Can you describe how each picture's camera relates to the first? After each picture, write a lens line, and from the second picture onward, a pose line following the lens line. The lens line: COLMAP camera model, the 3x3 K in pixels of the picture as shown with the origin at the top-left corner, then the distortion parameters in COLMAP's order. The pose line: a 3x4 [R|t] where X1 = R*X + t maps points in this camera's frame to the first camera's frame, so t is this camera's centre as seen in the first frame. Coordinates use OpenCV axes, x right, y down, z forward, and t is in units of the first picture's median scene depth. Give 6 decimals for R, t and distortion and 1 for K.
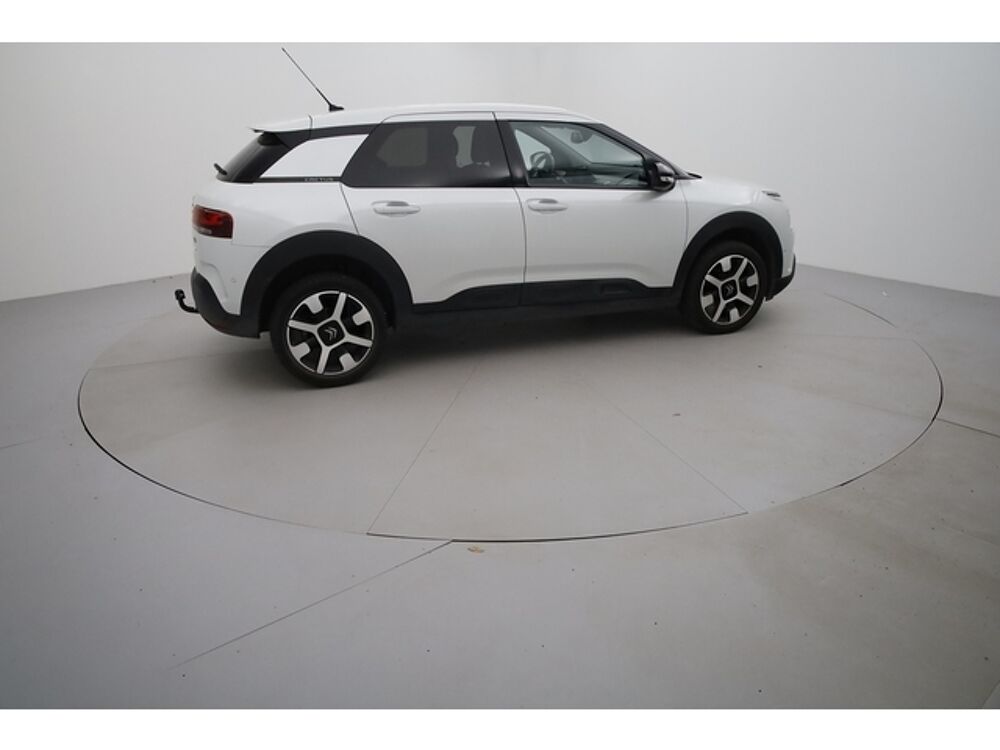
lens RADIAL K [[709.7, 0, 500.0], [0, 709.7, 375.0], [0, 0, 1]] dist [-0.093656, 0.071488]
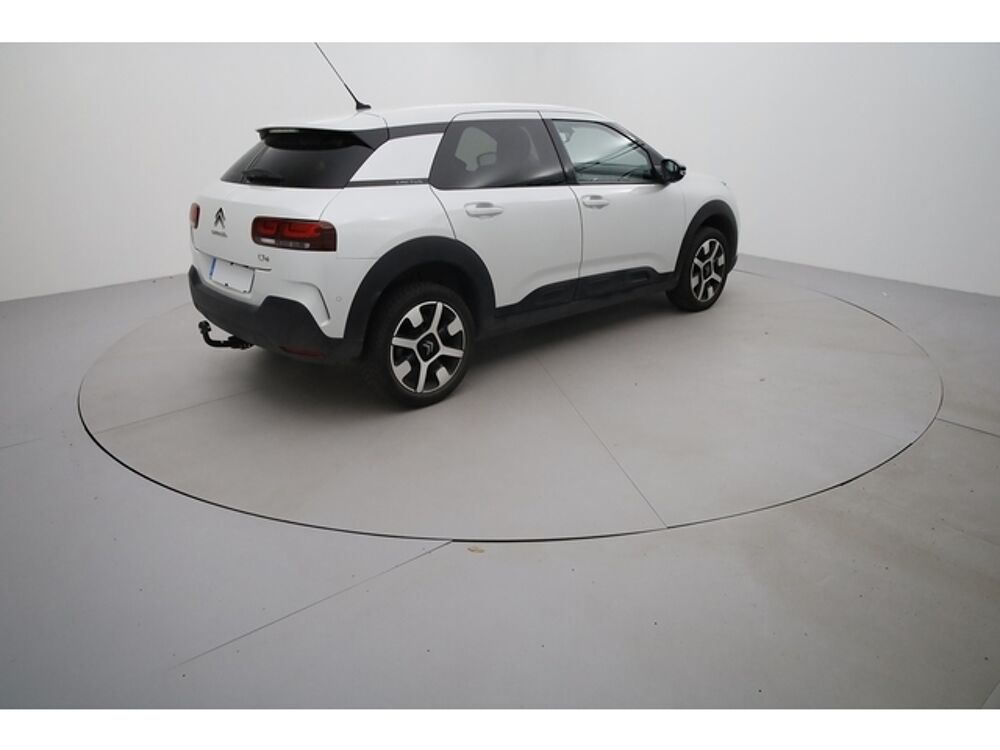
lens RADIAL K [[709.7, 0, 500.0], [0, 709.7, 375.0], [0, 0, 1]] dist [-0.093656, 0.071488]
pose [[0.920641, -0.135783, 0.366038, -0.490153], [0.138699, 0.990163, 0.018453, -0.026861], [-0.364943, 0.033780, 0.930417, 0.099577]]
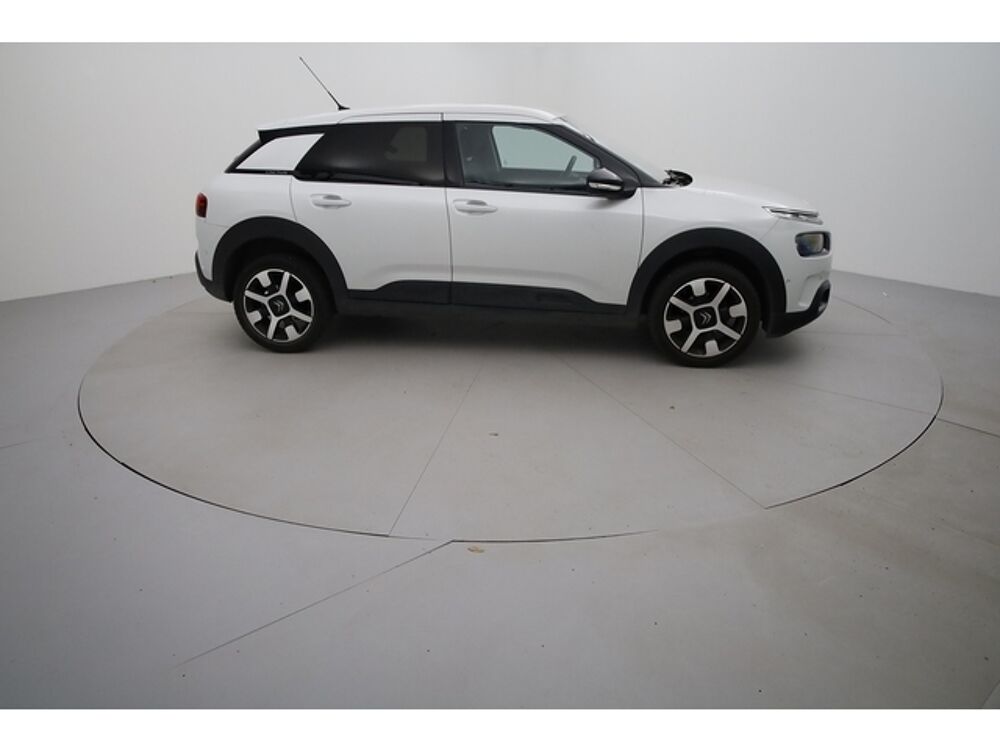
lens RADIAL K [[709.7, 0, 500.0], [0, 709.7, 375.0], [0, 0, 1]] dist [-0.093656, 0.071488]
pose [[0.877577, 0.168360, -0.448903, 0.603562], [-0.165319, 0.985153, 0.046290, -0.059914], [0.450031, 0.033589, 0.892381, 0.137818]]
